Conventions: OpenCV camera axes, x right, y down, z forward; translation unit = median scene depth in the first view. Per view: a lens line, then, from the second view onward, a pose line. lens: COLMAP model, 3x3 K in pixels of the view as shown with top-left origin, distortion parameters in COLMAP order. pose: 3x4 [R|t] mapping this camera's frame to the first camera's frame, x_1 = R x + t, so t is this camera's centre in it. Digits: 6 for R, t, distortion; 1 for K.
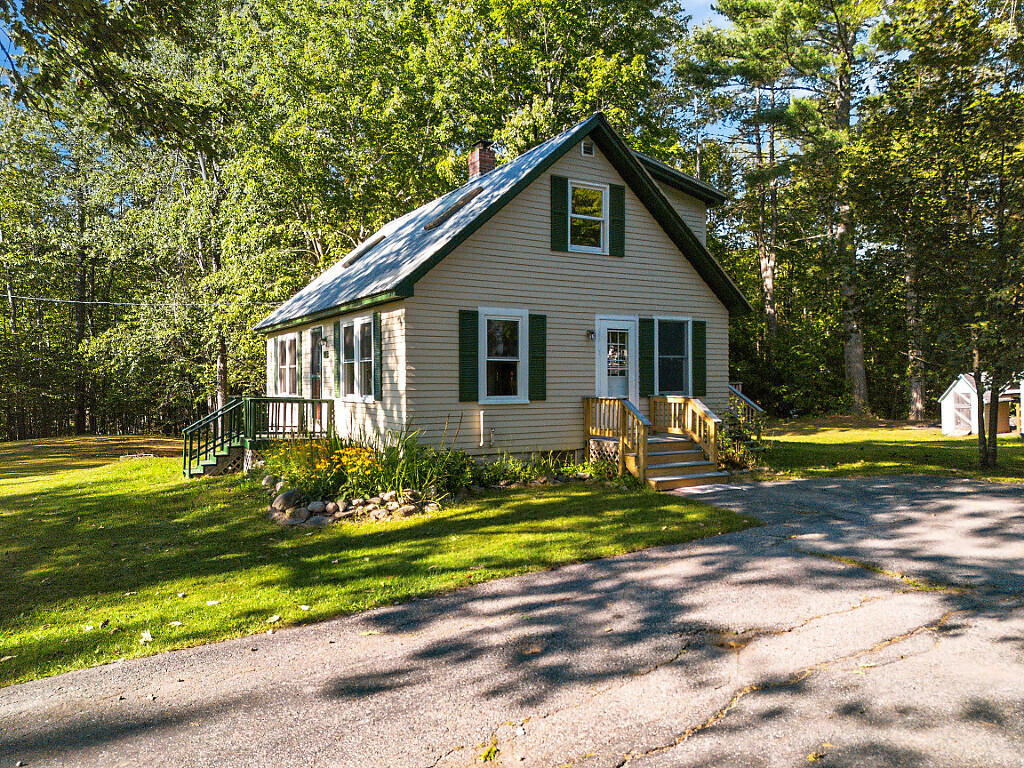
lens RADIAL K [[786.2, 0, 520.6], [0, 786.2, 406.1], [0, 0, 1]] dist [0.015588, -0.029201]
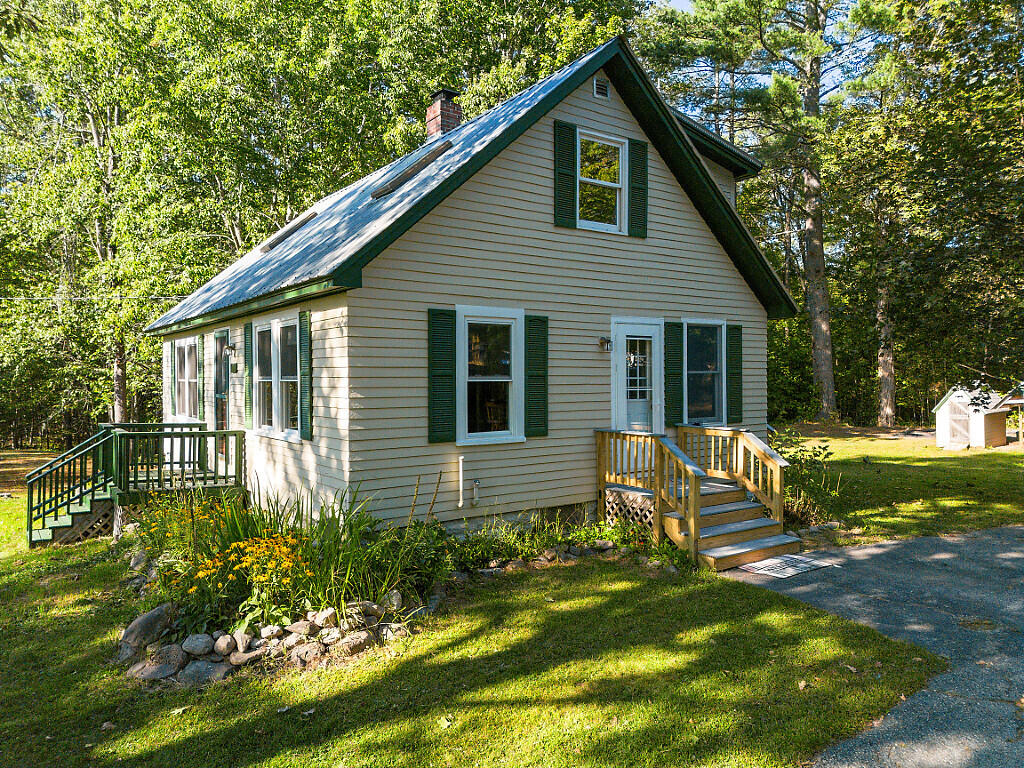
lens RADIAL K [[786.2, 0, 527.7], [0, 786.2, 401.6], [0, 0, 1]] dist [0.015588, -0.029201]
pose [[0.995926, -0.002788, 0.090126, -0.045272], [0.003026, 0.999992, -0.002509, -0.033656], [-0.090118, 0.002772, 0.995927, 0.265598]]
